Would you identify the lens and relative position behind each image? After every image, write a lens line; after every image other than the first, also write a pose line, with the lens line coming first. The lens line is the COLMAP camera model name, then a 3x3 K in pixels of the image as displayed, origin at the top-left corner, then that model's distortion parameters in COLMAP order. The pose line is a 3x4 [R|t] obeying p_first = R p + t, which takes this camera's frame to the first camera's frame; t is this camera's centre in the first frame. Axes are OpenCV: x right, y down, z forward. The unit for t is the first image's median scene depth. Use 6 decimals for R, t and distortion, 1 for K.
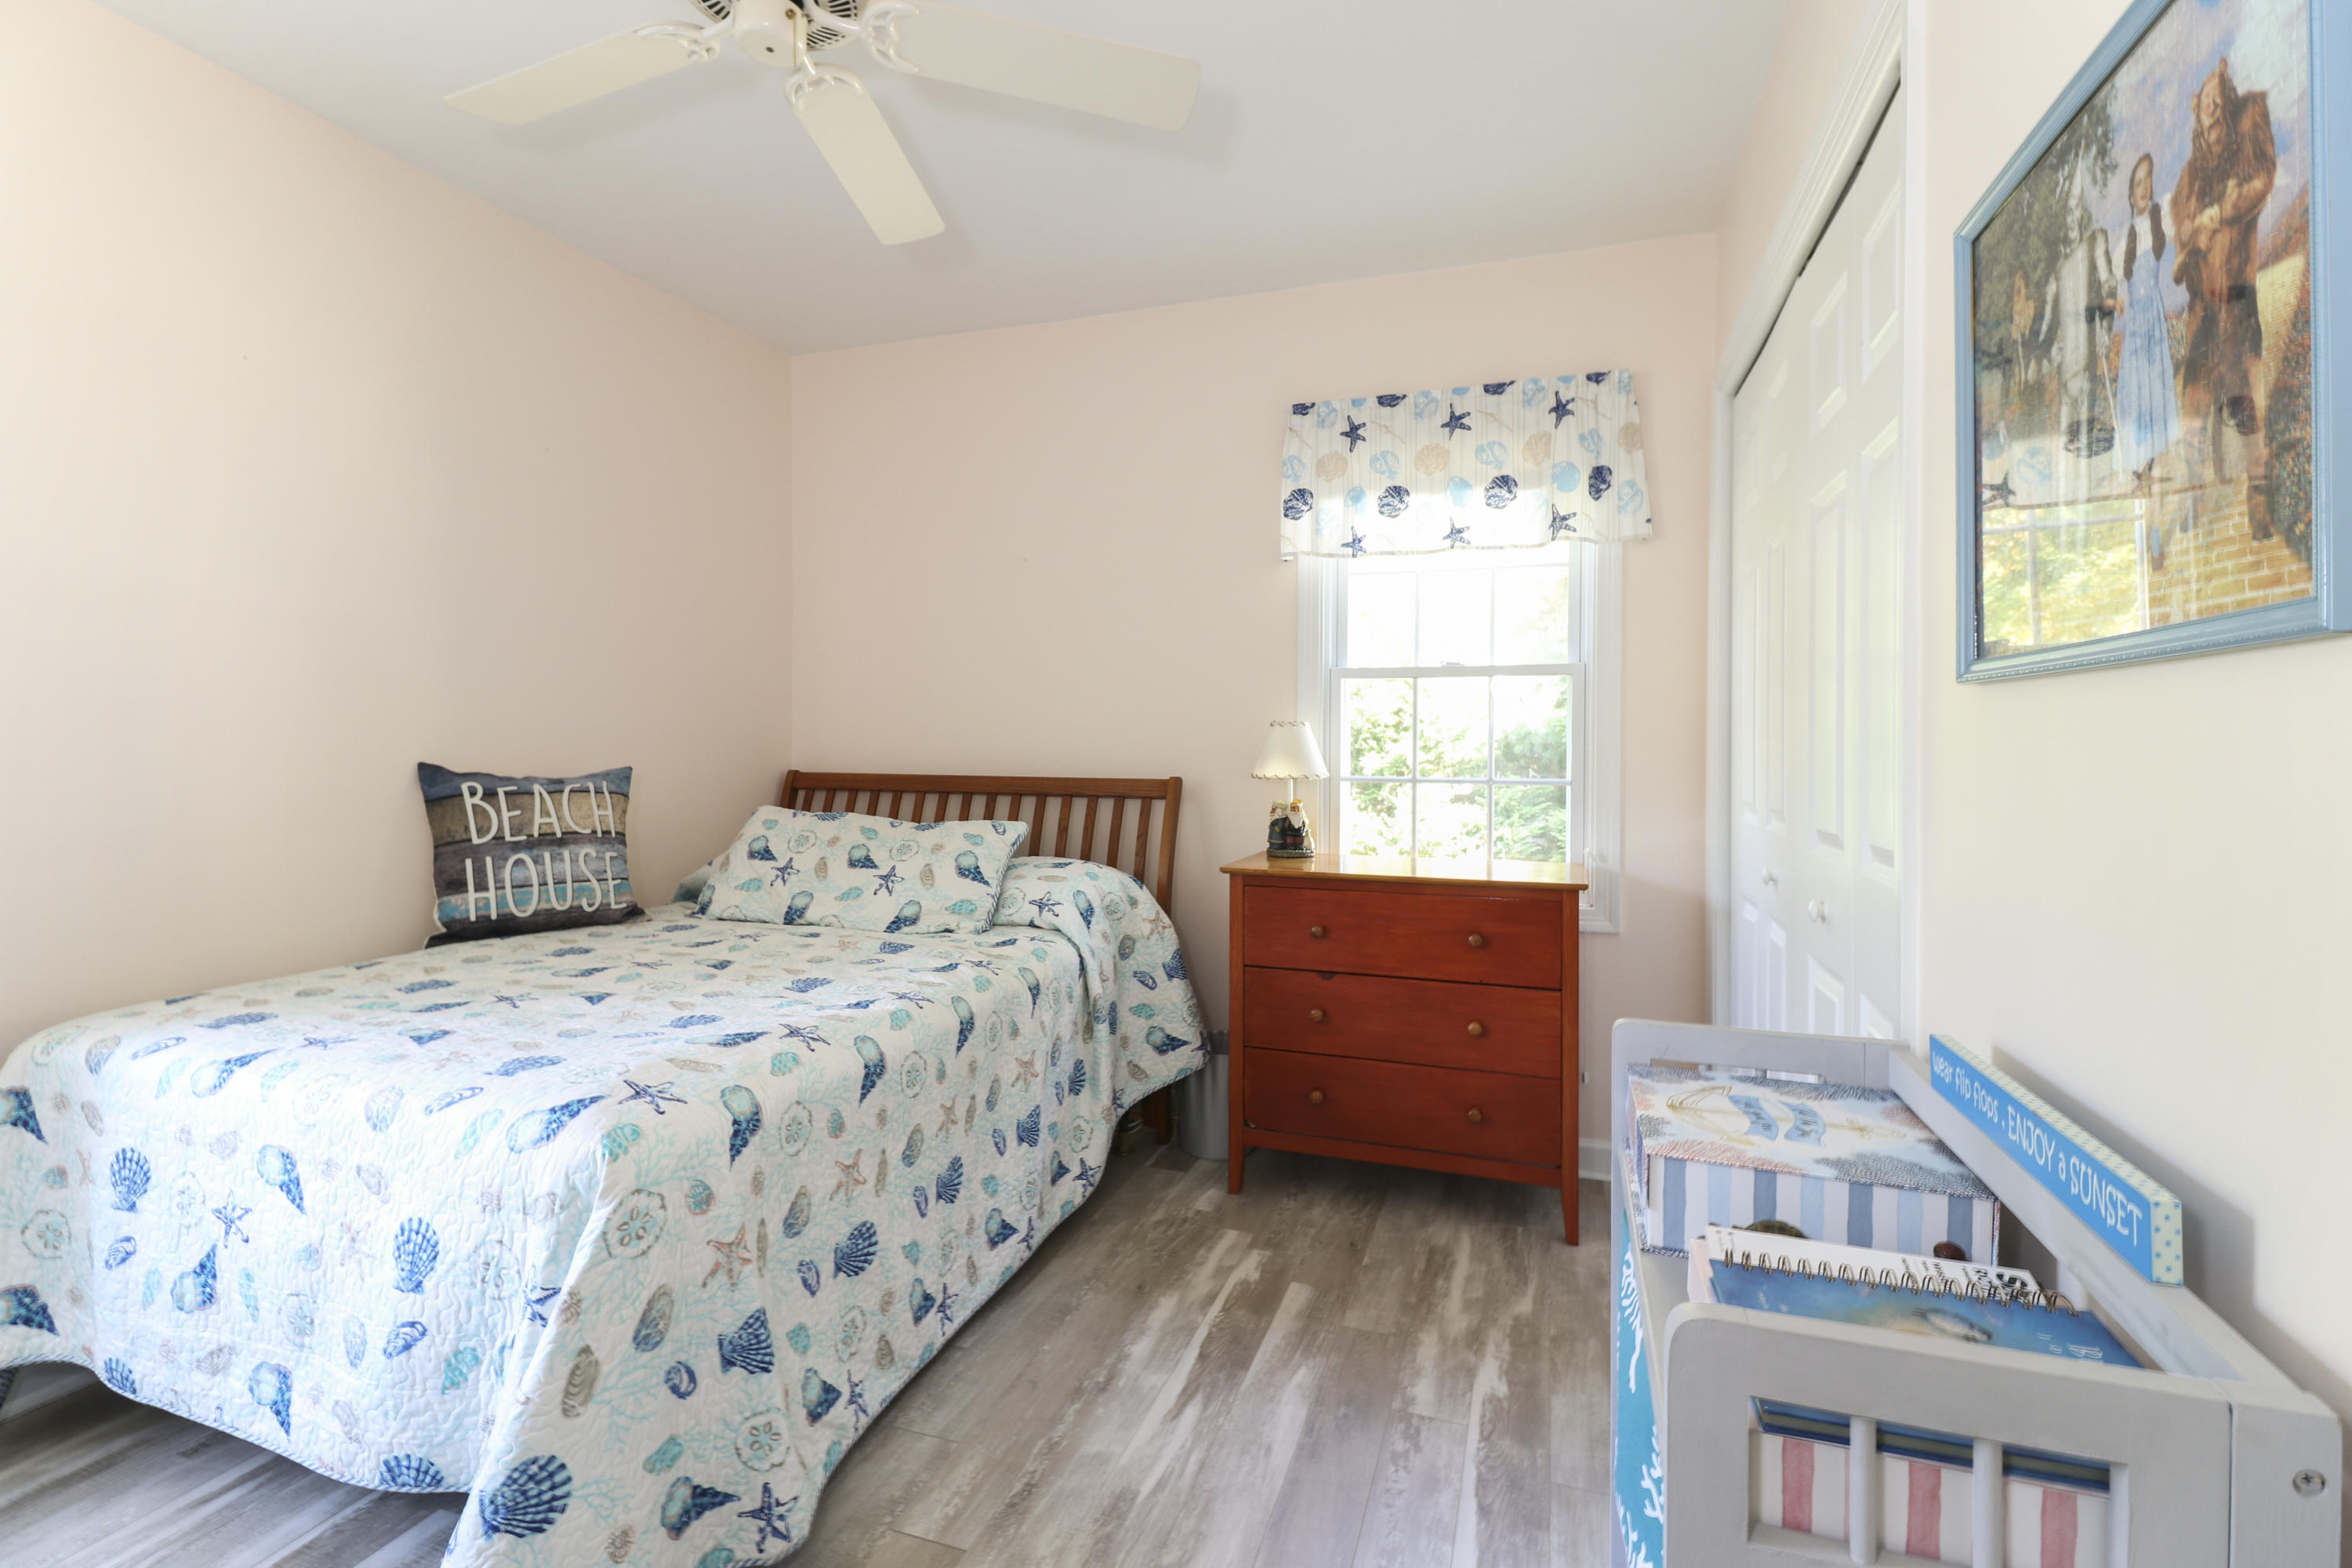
lens RADIAL K [[1081.8, 0, 1183.8], [0, 1081.8, 760.9], [0, 0, 1]] dist [0.019657, -0.011943]
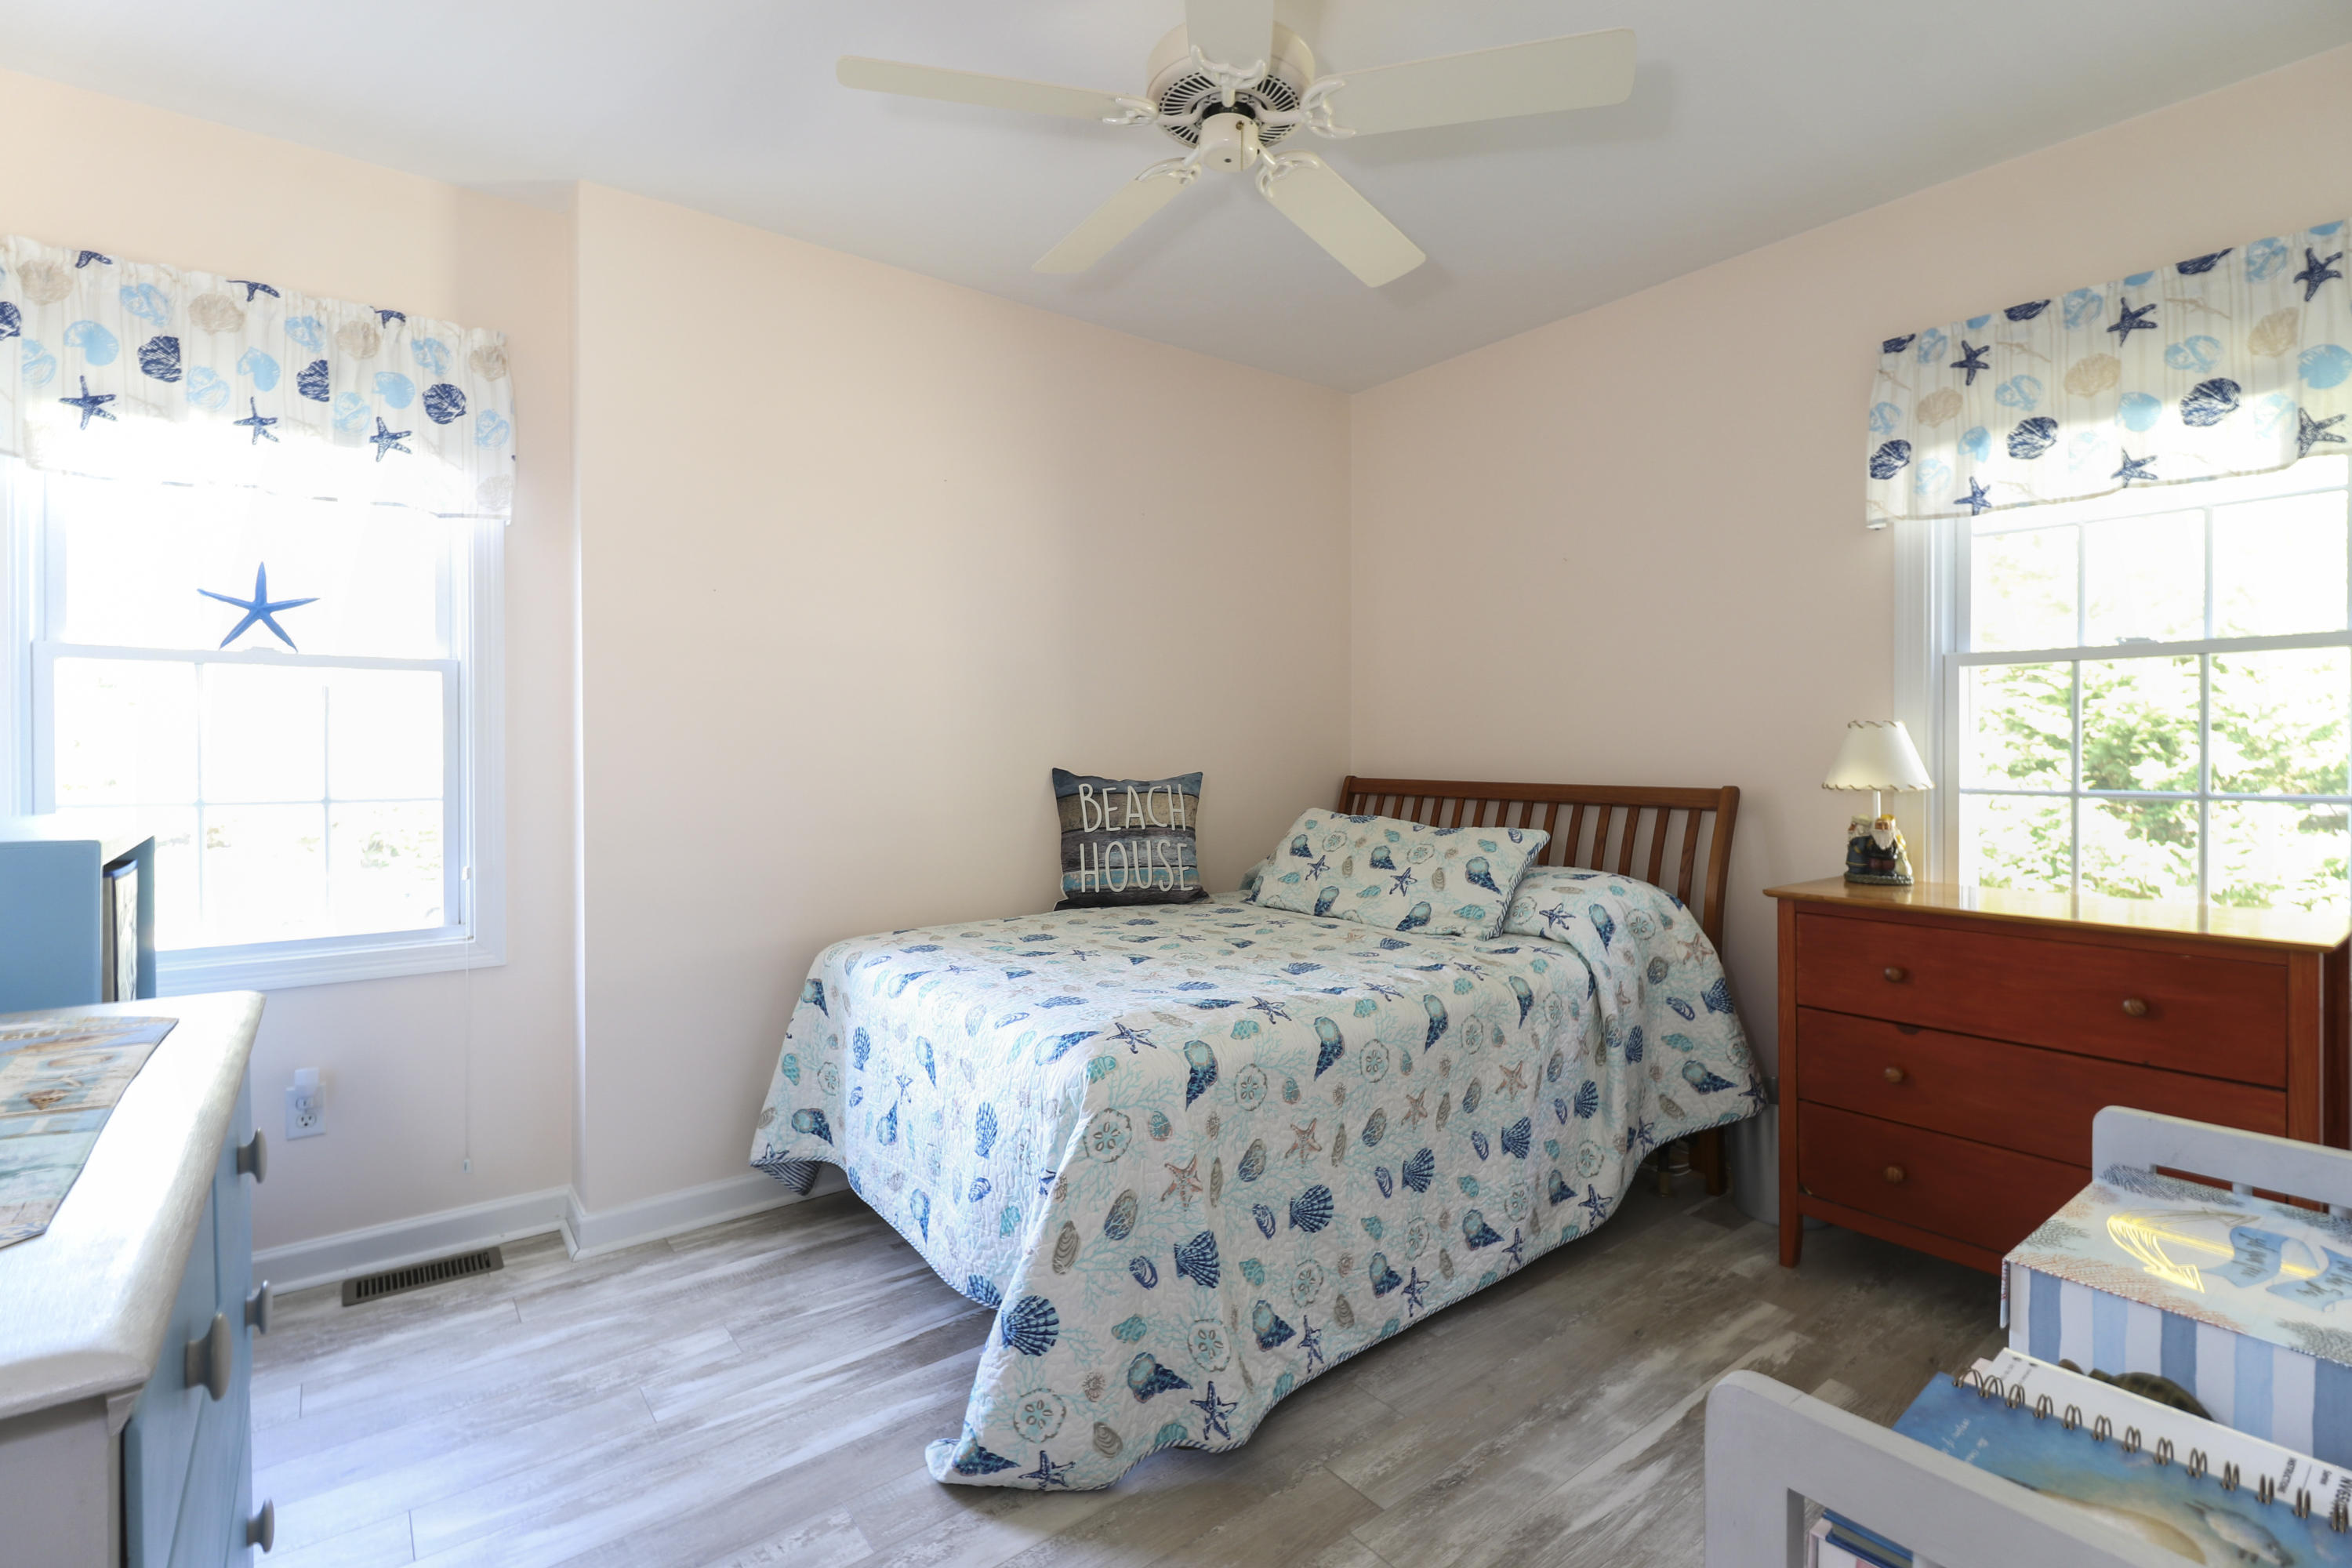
lens RADIAL K [[1081.8, 0, 1170.6], [0, 1081.8, 762.4], [0, 0, 1]] dist [0.019657, -0.011943]
pose [[0.833879, -0.001176, -0.551947, 0.129654], [-0.001743, 0.999987, -0.004763, 0.000131], [0.551945, 0.004933, 0.833866, -0.002887]]
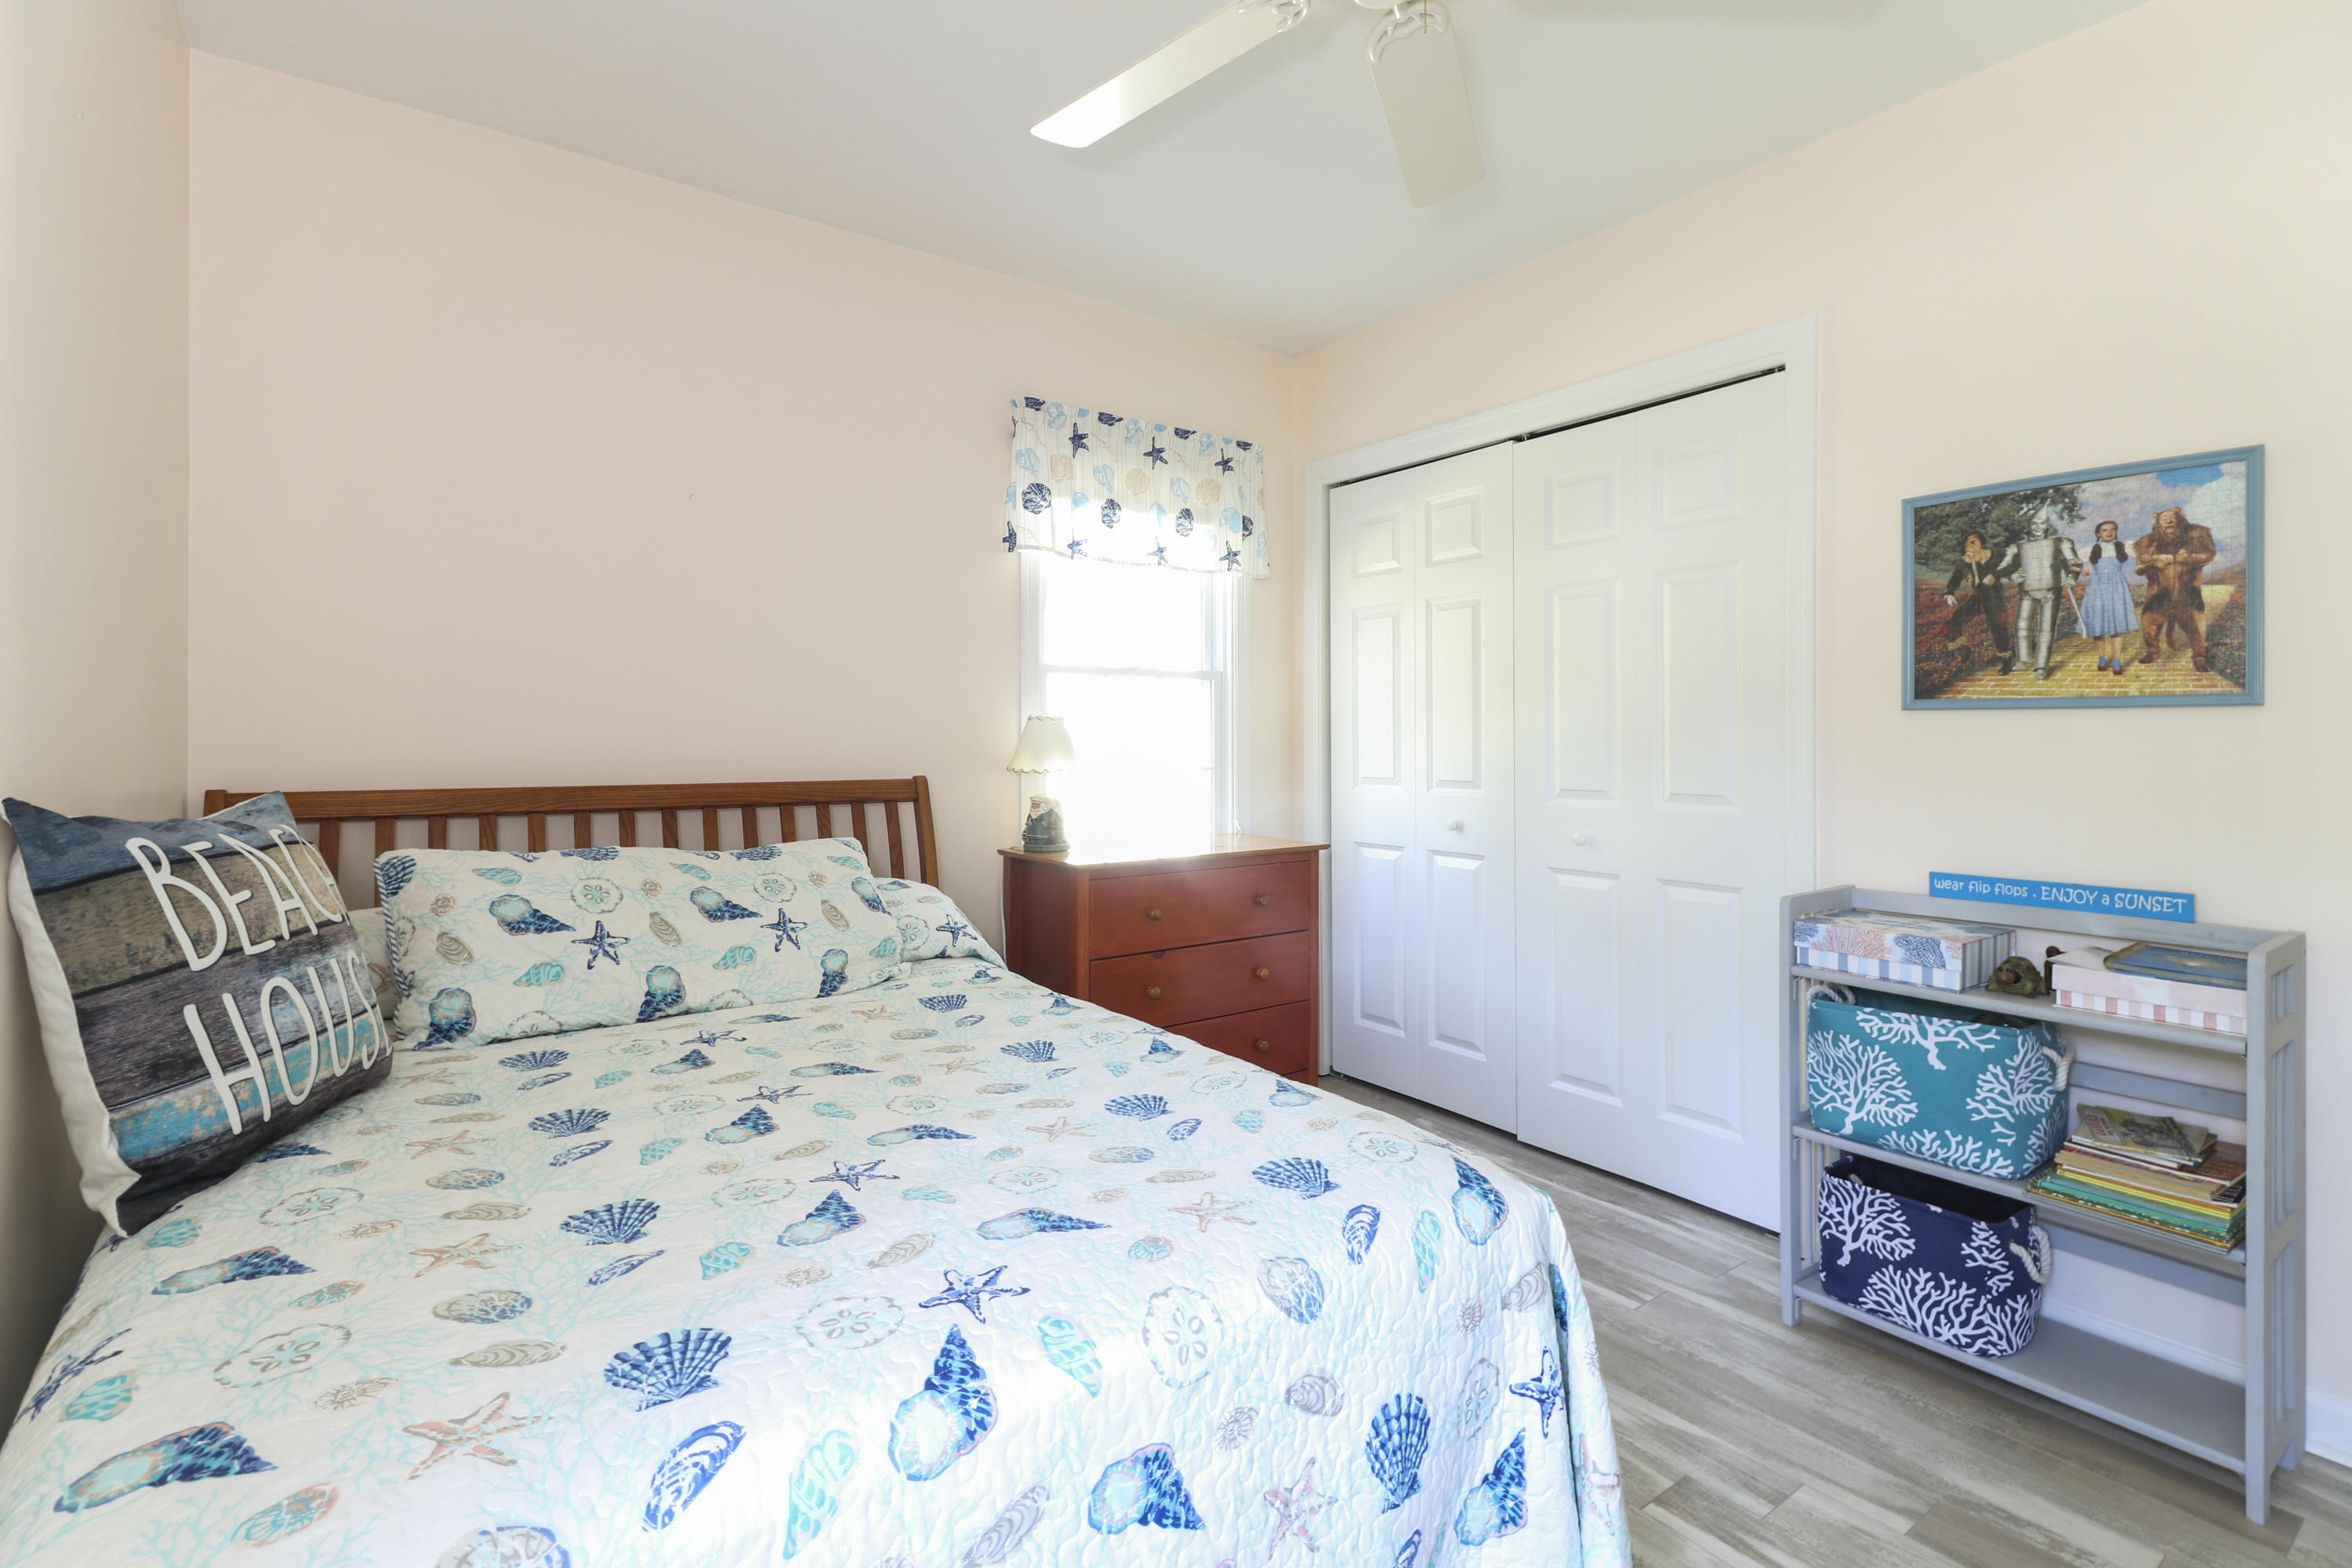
lens RADIAL K [[1081.8, 0, 1176.7], [0, 1081.8, 734.6], [0, 0, 1]] dist [0.019657, -0.011943]
pose [[0.573919, -0.005391, 0.818894, -0.781333], [0.016655, 0.999848, -0.005090, -0.013934], [-0.818743, 0.016560, 0.573922, 0.391992]]
